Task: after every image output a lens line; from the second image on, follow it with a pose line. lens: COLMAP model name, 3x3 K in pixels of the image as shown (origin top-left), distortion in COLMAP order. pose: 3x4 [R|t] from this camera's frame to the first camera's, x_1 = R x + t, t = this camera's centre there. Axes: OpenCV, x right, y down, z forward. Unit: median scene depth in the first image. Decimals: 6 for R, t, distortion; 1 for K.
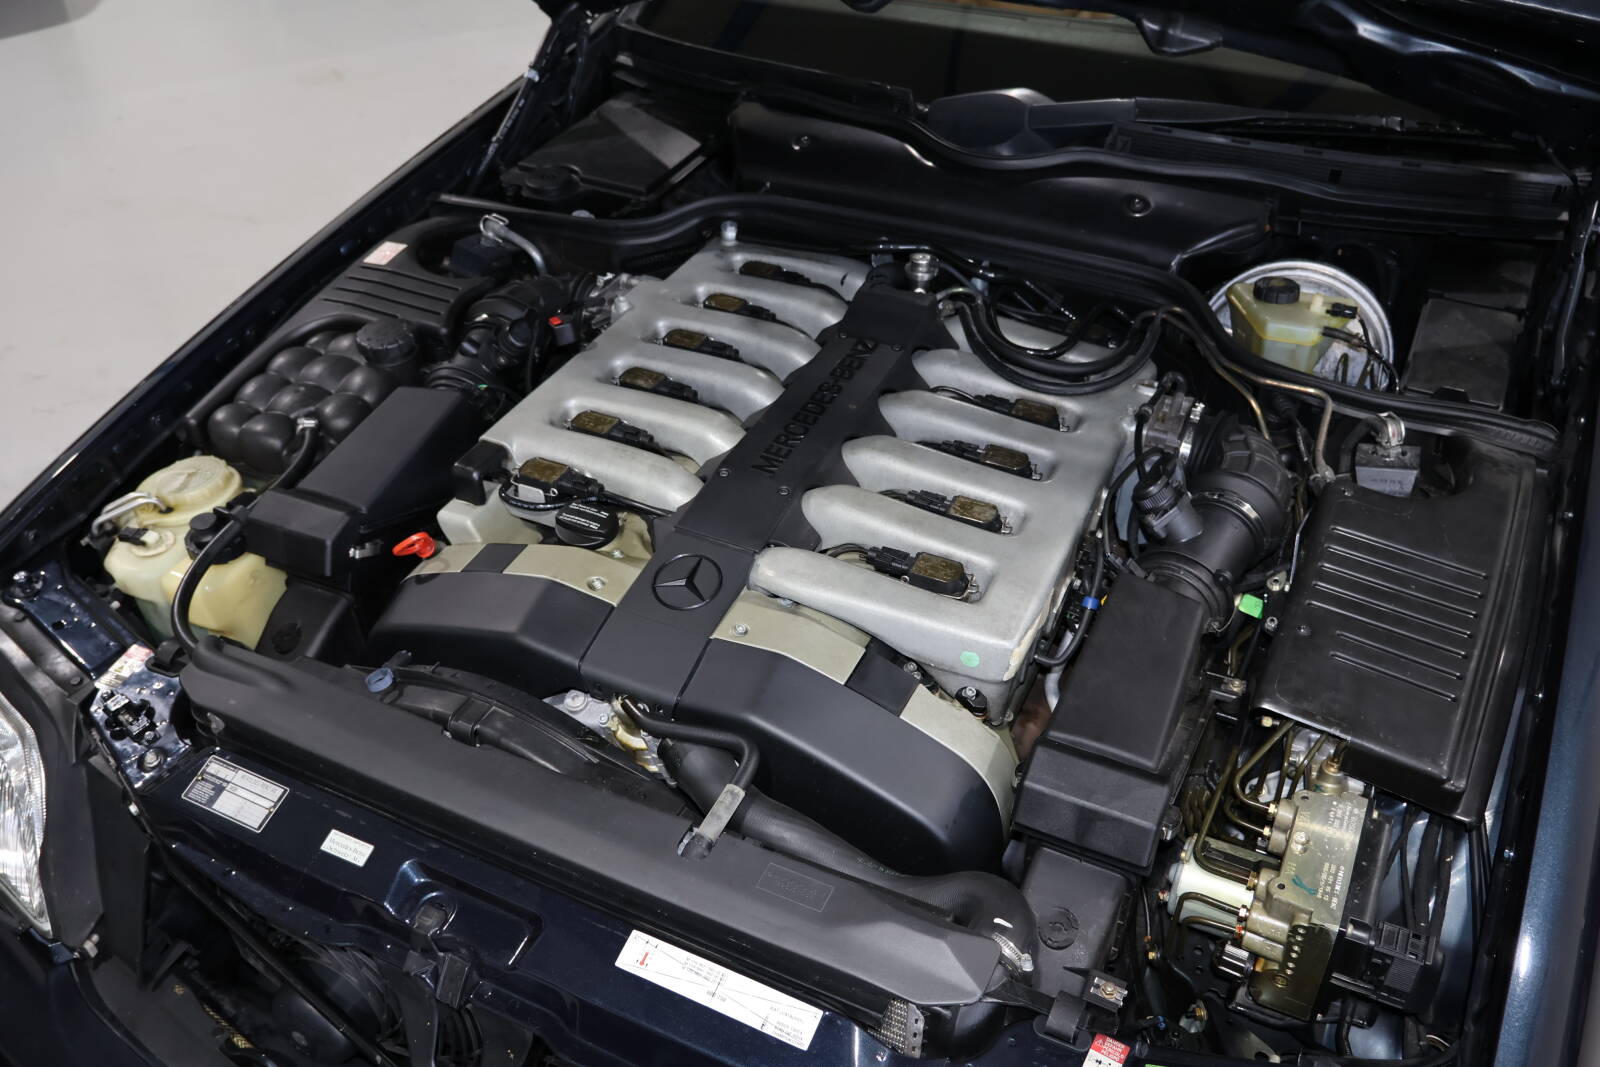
lens RADIAL K [[1347.8, 0, 805.5], [0, 1347.8, 530.2], [0, 0, 1]] dist [-0.031350, 0.027487]
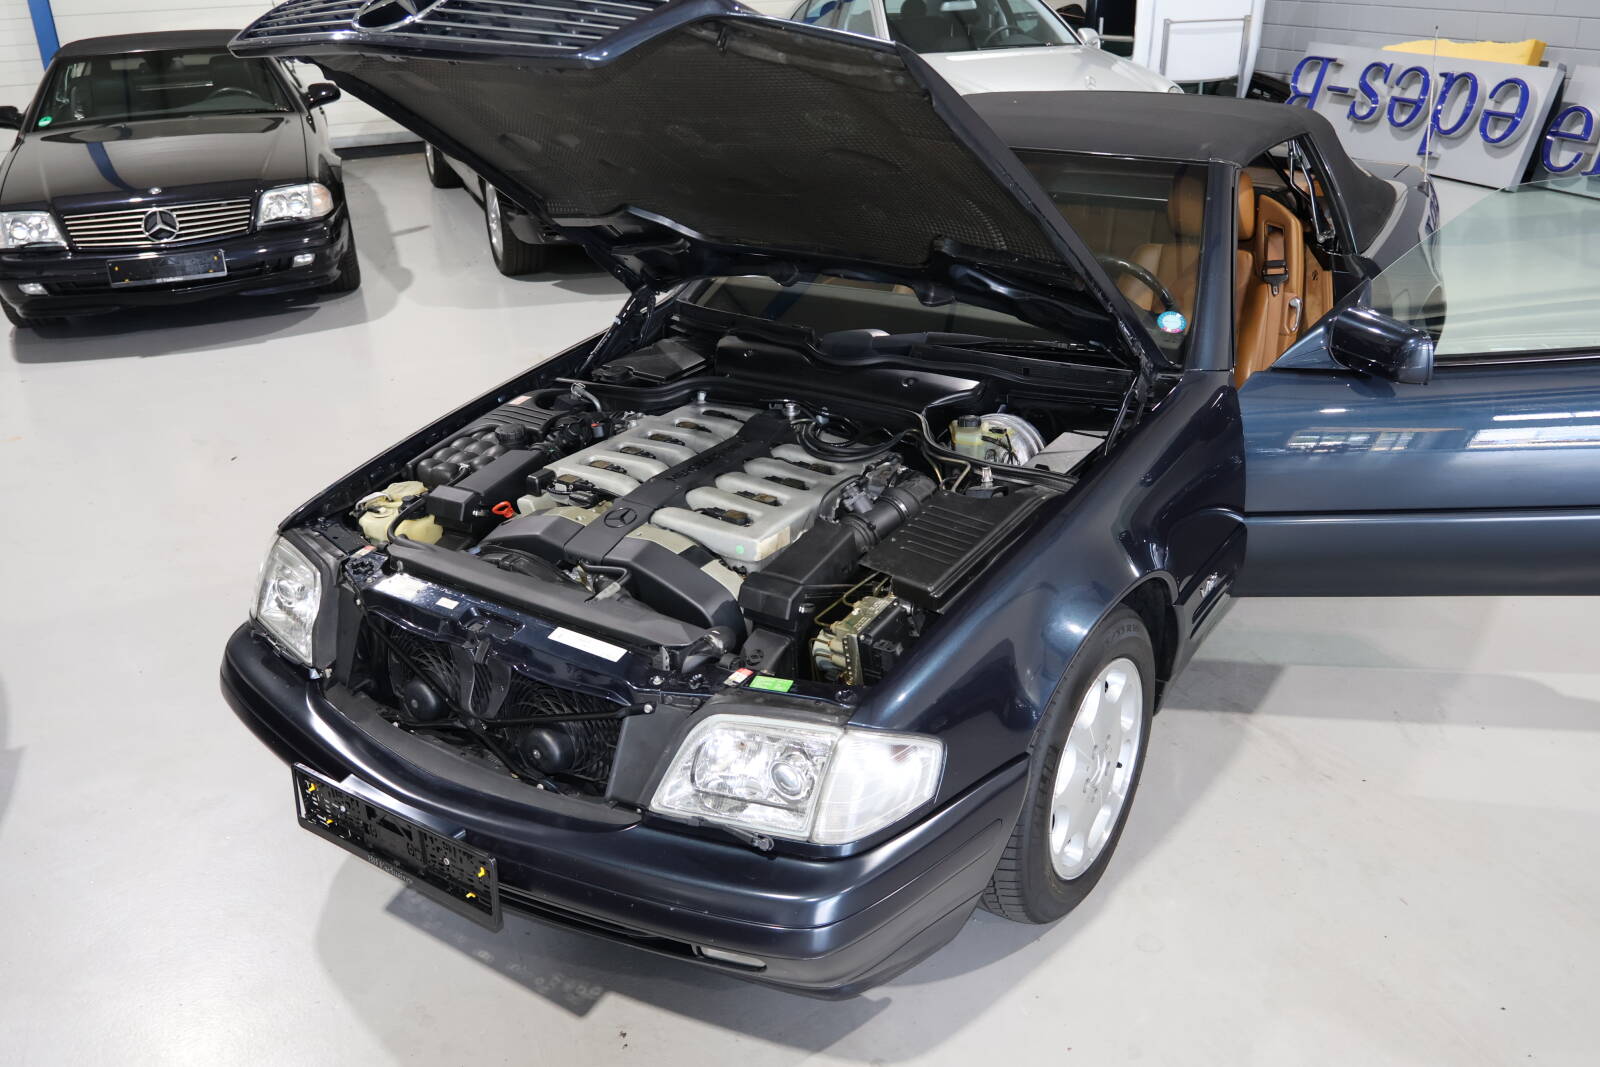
lens RADIAL K [[1347.8, 0, 804.3], [0, 1347.8, 530.0], [0, 0, 1]] dist [-0.031350, 0.027487]
pose [[0.987582, 0.043088, -0.151077, 0.451306], [-0.078917, 0.967581, -0.239914, 0.472923], [0.135842, 0.248857, 0.958967, -0.857165]]
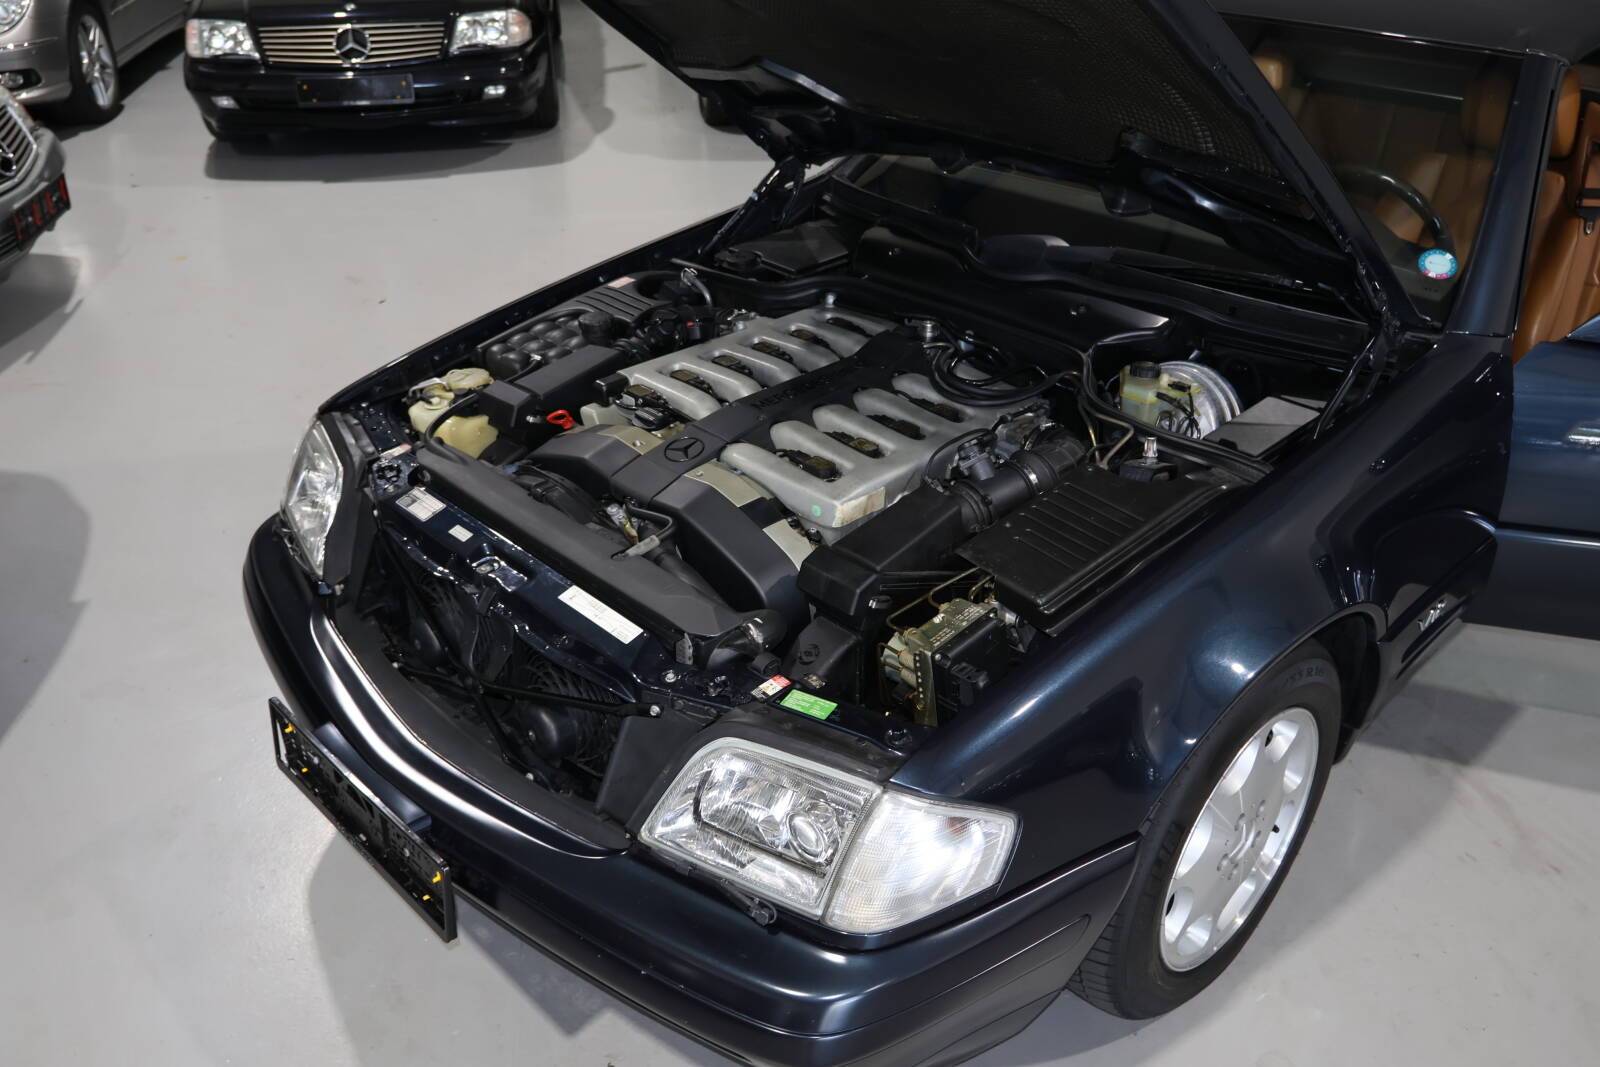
lens RADIAL K [[1347.8, 0, 803.2], [0, 1347.8, 529.0], [0, 0, 1]] dist [-0.031350, 0.027487]
pose [[0.937361, 0.179367, -0.298635, 0.512626], [-0.223116, 0.967472, -0.119234, 0.269479], [0.267534, 0.178396, 0.946890, -0.499076]]
